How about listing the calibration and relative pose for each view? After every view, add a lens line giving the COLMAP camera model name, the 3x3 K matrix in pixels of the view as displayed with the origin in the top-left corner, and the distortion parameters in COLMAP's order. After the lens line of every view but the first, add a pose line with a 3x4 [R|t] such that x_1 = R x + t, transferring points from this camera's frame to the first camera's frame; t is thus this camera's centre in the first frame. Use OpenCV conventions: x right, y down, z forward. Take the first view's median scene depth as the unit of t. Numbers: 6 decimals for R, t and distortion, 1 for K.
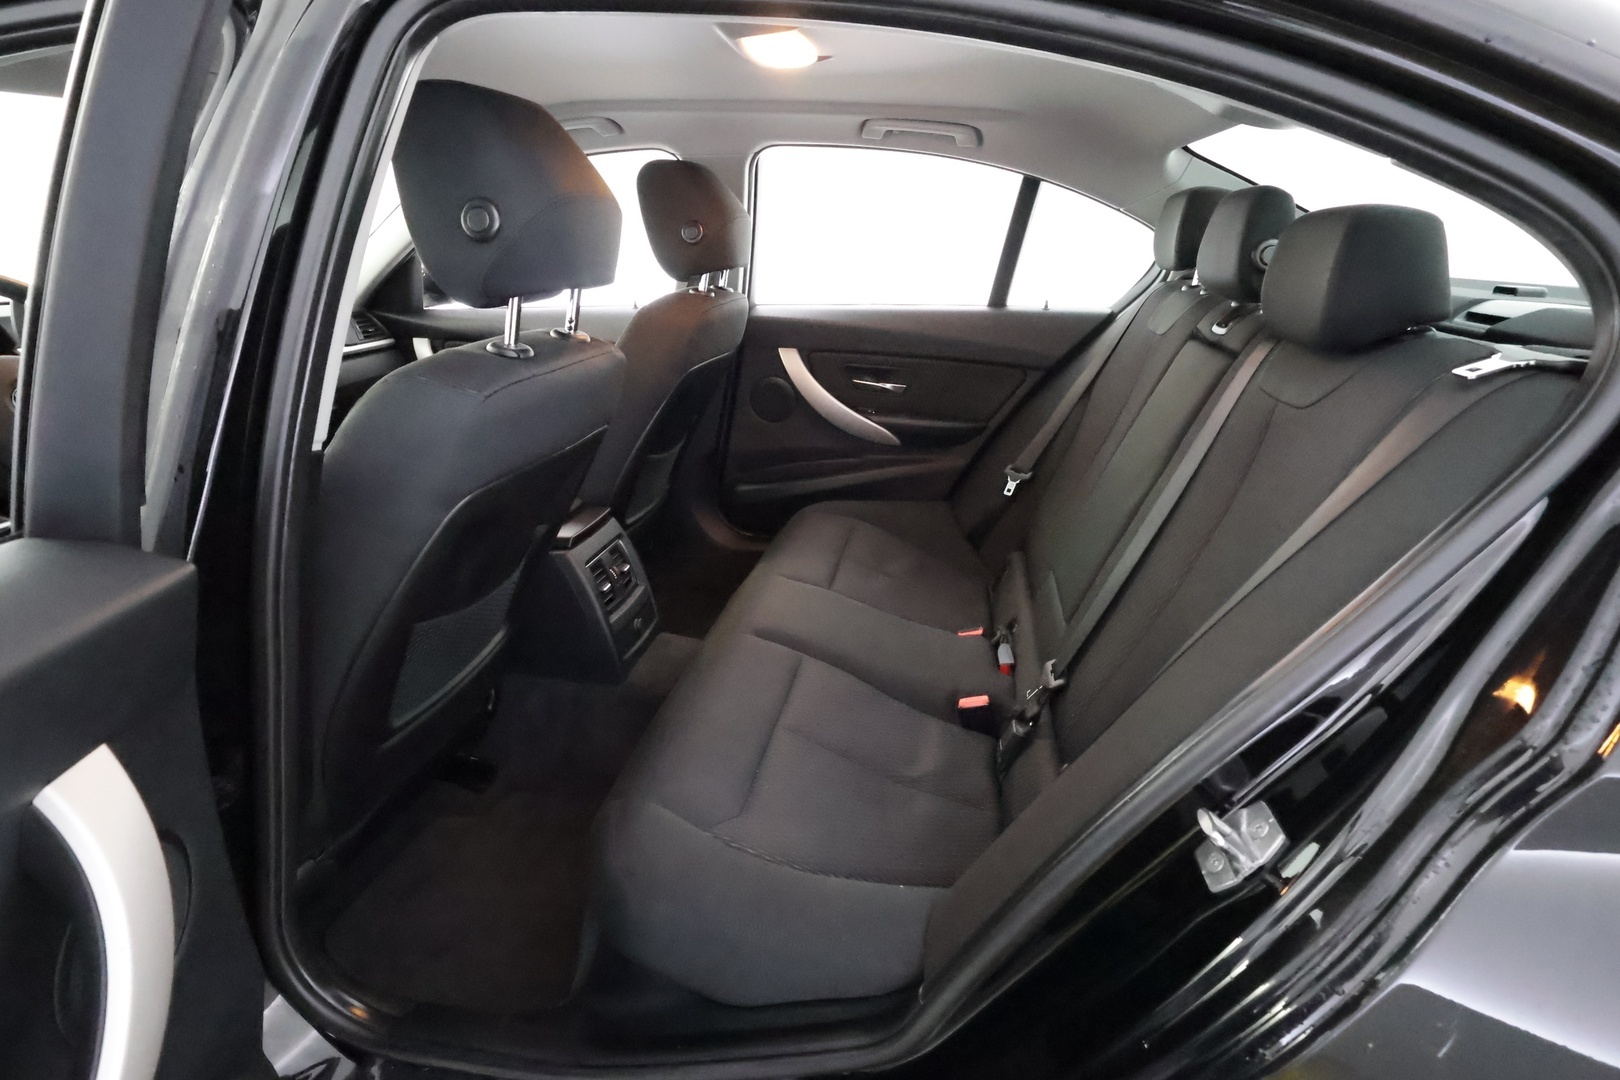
lens RADIAL K [[863.0, 0, 812.6], [0, 863.0, 539.4], [0, 0, 1]] dist [-0.010301, 0.001687]
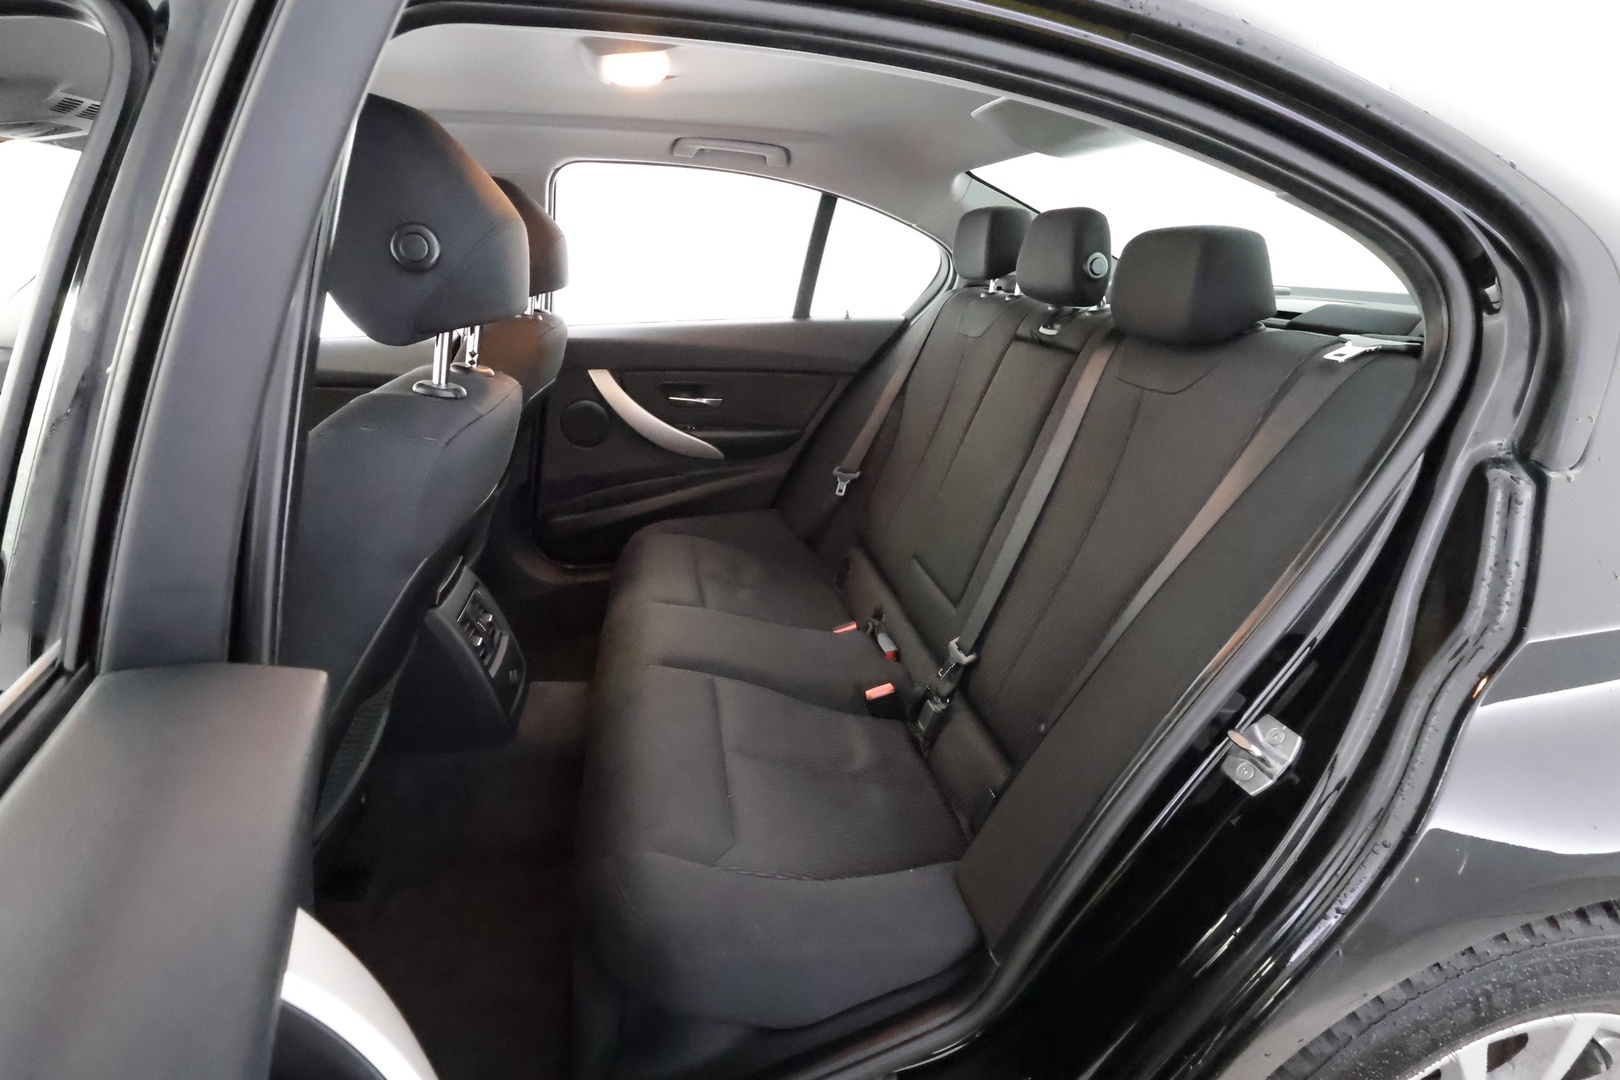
lens RADIAL K [[863.0, 0, 815.3], [0, 863.0, 540.5], [0, 0, 1]] dist [-0.010301, 0.001687]
pose [[0.937779, -0.123707, 0.324448, -0.194749], [0.126901, 0.991850, 0.011385, -0.016304], [-0.323212, 0.030496, 0.945835, 0.018297]]
